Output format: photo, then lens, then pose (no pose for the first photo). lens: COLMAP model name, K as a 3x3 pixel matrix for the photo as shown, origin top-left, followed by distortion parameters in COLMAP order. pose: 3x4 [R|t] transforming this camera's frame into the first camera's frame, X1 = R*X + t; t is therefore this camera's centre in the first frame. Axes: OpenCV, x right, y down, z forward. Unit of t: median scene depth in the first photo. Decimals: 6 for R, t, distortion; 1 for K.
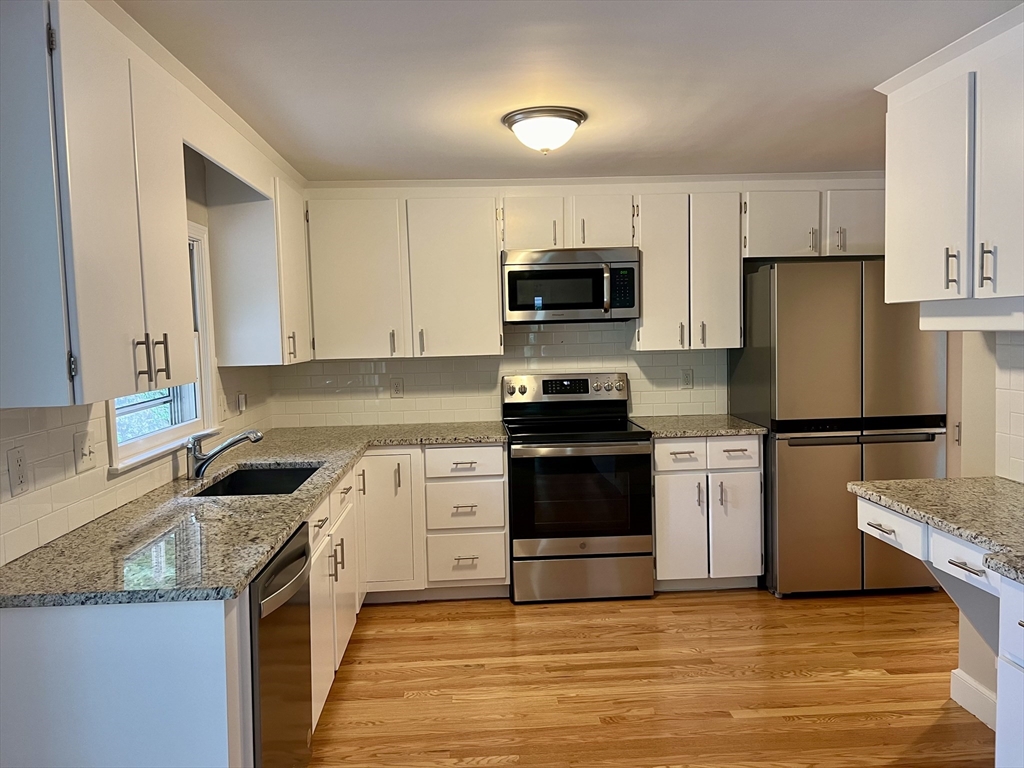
lens RADIAL K [[767.8, 0, 512.0], [0, 767.8, 384.0], [0, 0, 1]] dist [0.071916, -0.006241]
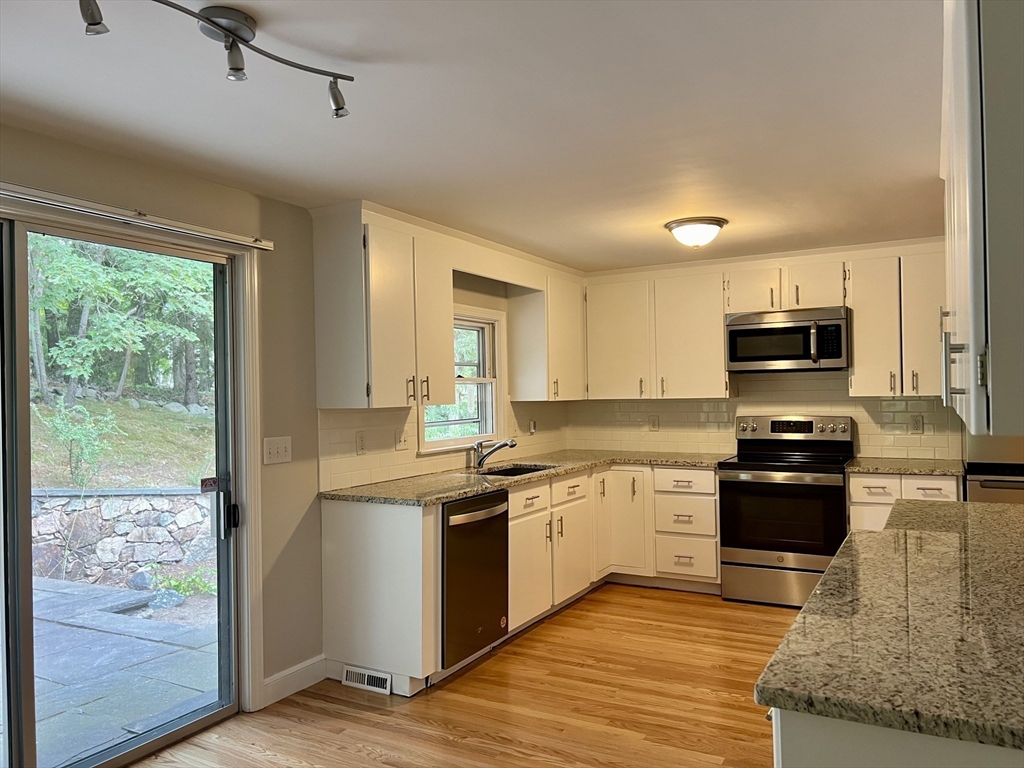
lens RADIAL K [[767.8, 0, 512.0], [0, 767.8, 384.0], [0, 0, 1]] dist [0.071916, -0.006241]
pose [[0.845564, 0.003541, -0.533863, 0.373977], [-0.041423, 0.997399, -0.058992, 0.028145], [0.532265, 0.071995, 0.843511, -0.243283]]
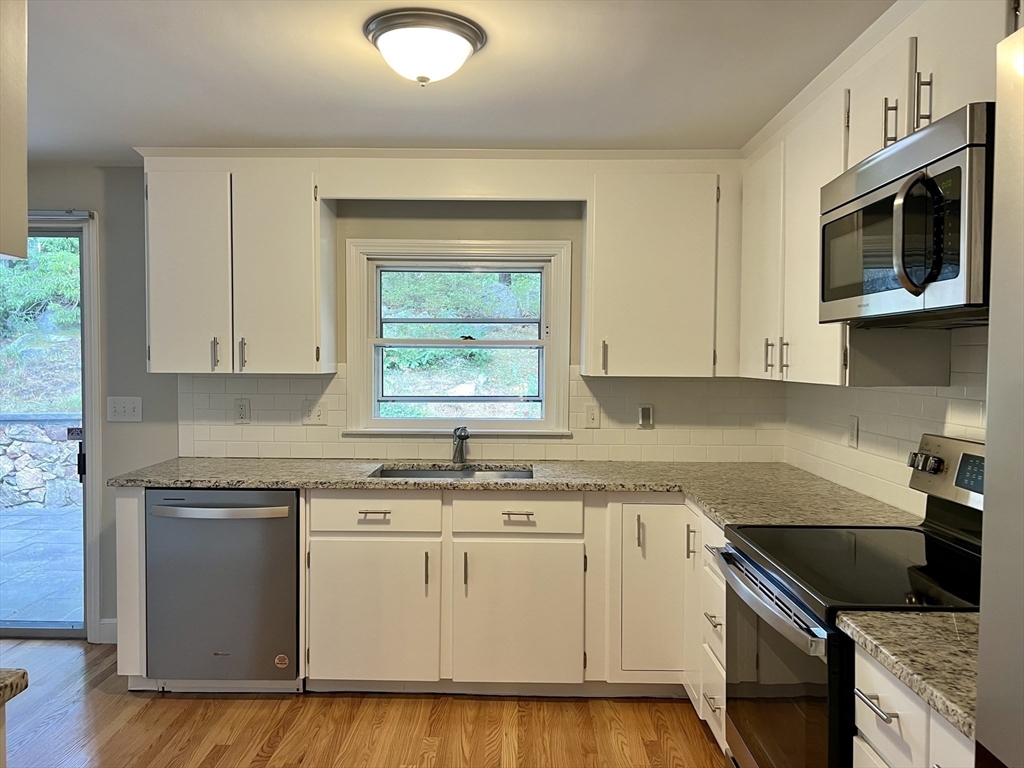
lens RADIAL K [[783.9, 0, 512.0], [0, 783.9, 384.0], [0, 0, 1]] dist [0.025832, -0.000248]
pose [[-0.077362, 0.055063, -0.995481, 0.565579], [-0.076385, 0.995212, 0.060985, -0.057066], [0.994073, 0.080758, -0.072785, 0.849181]]
